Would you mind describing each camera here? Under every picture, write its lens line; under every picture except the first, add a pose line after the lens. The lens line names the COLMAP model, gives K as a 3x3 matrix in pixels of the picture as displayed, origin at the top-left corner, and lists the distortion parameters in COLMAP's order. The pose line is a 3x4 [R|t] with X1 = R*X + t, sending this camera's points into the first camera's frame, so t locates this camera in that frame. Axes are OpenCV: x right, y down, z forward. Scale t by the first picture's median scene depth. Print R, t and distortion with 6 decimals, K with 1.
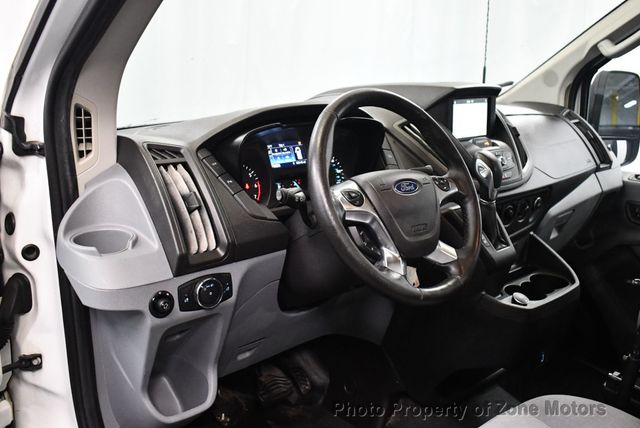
lens RADIAL K [[644.9, 0, 320.6], [0, 644.9, 214.7], [0, 0, 1]] dist [-0.092215, 0.000000]
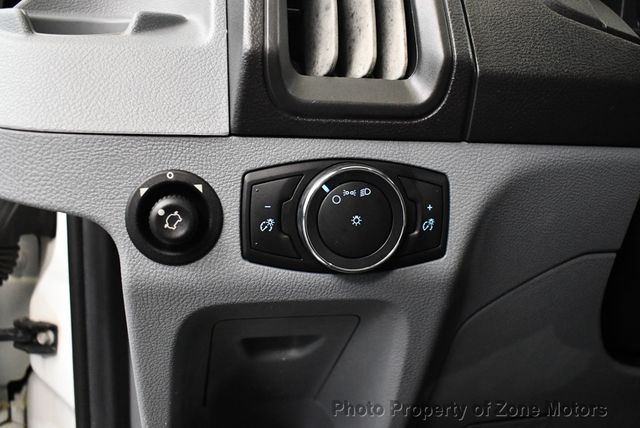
lens RADIAL K [[644.9, 0, 321.4], [0, 644.9, 212.1], [0, 0, 1]] dist [-0.092215, 0.000000]
pose [[0.865719, 0.125348, -0.484580, -0.043634], [-0.154303, 0.987818, -0.020145, 0.119156], [0.476152, 0.092212, 0.874515, 0.695291]]
